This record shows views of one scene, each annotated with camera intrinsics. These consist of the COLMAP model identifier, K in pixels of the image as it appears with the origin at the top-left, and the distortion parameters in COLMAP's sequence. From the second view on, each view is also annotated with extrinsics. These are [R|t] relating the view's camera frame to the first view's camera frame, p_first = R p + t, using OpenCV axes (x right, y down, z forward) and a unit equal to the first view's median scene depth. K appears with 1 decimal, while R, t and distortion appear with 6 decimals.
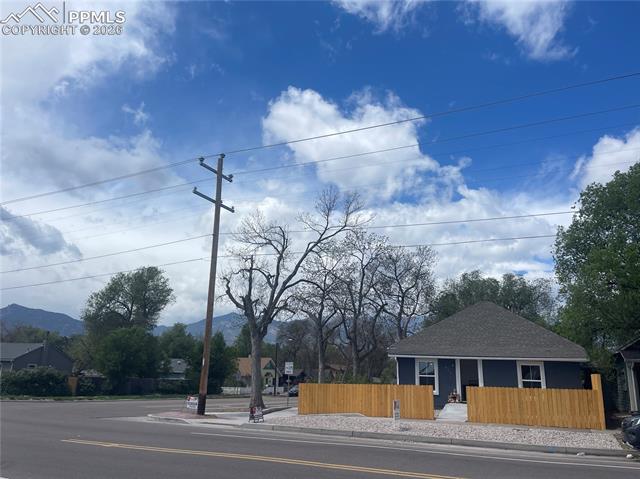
lens RADIAL K [[474.5, 0, 320.0], [0, 474.5, 239.5], [0, 0, 1]] dist [0.033838, -0.006137]
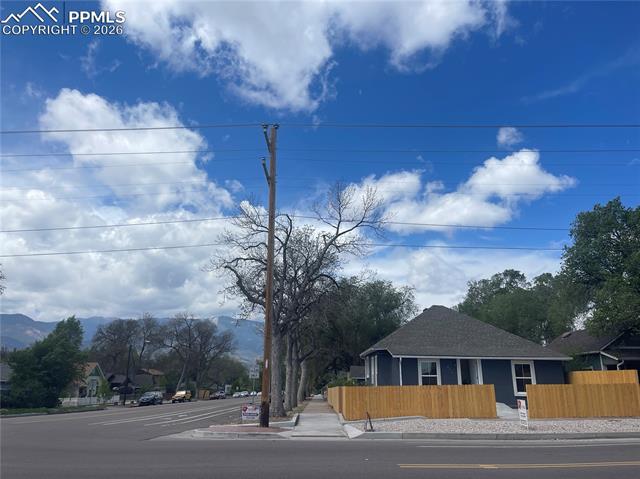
lens RADIAL K [[474.5, 0, 320.0], [0, 474.5, 239.5], [0, 0, 1]] dist [0.033838, -0.006137]
pose [[0.917934, 0.088768, 0.386676, -0.419964], [-0.086311, 0.995985, -0.023750, 0.040711], [-0.387232, -0.011574, 0.921910, 0.156320]]
